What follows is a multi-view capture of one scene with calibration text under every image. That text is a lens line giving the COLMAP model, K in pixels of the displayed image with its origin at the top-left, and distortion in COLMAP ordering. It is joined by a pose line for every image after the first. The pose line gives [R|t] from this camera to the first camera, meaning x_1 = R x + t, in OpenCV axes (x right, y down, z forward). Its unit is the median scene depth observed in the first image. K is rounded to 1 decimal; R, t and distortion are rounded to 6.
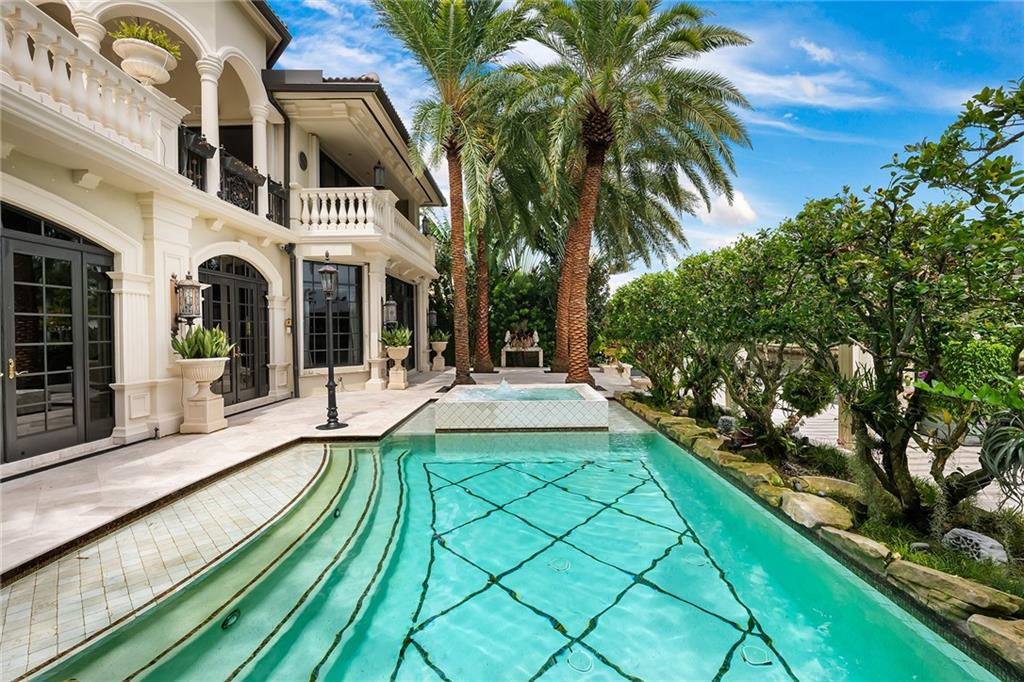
lens RADIAL K [[452.9, 0, 514.7], [0, 452.9, 343.3], [0, 0, 1]] dist [-0.016587, -0.001165]
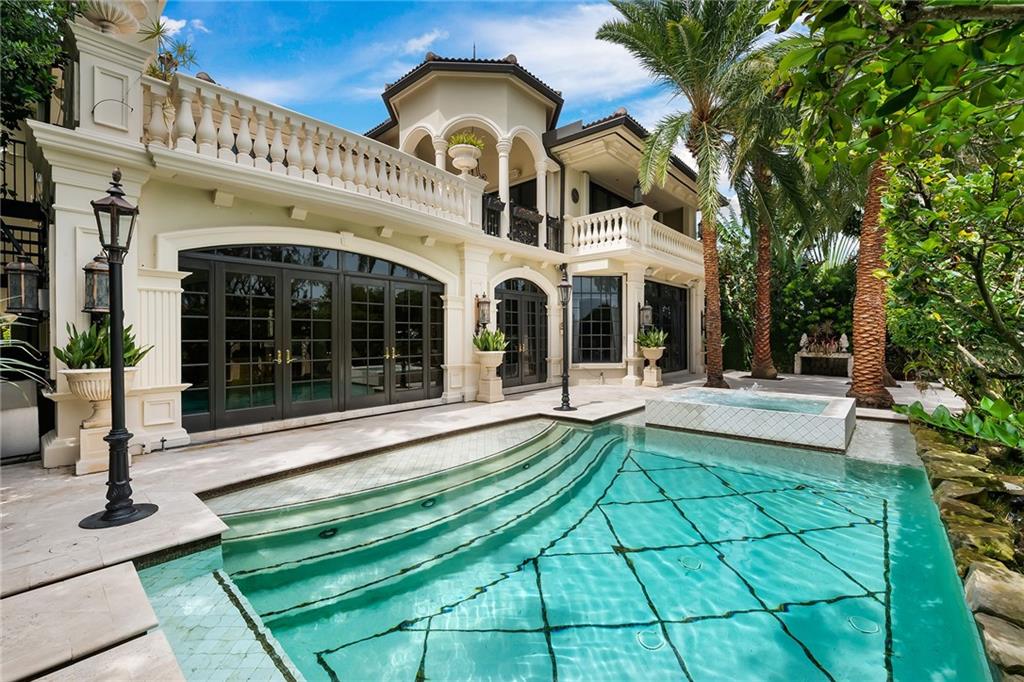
lens RADIAL K [[431.7, 0, 512.5], [0, 431.7, 342.3], [0, 0, 1]] dist [-0.002256, -0.001754]
pose [[0.748126, 0.018853, -0.663289, 0.219196], [-0.022048, 0.999751, 0.003548, -0.001907], [0.663190, 0.011970, 0.748355, -0.000056]]
